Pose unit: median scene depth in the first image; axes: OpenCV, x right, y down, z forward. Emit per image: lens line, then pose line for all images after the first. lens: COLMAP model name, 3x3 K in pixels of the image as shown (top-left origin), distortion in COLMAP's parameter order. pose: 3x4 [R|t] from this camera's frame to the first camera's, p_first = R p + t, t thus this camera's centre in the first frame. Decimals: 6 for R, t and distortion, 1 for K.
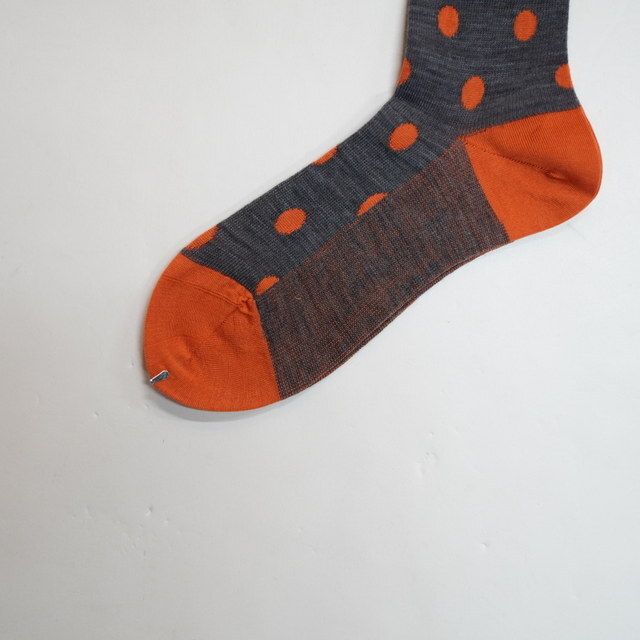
lens RADIAL K [[1528.0, 0, 319.5], [0, 1528.0, 318.7], [0, 0, 1]] dist [0.147600, 0.000000]
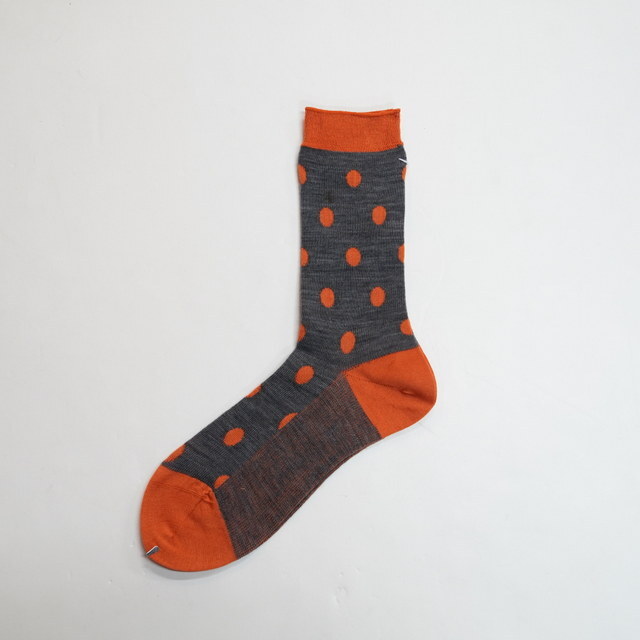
lens RADIAL K [[1528.0, 0, 319.9], [0, 1528.0, 318.6], [0, 0, 1]] dist [0.147600, 0.000000]
pose [[0.995888, -0.080312, 0.041914, 0.011061], [0.085862, 0.984331, -0.154011, 0.059385], [-0.028888, 0.156976, 0.987180, -0.489369]]
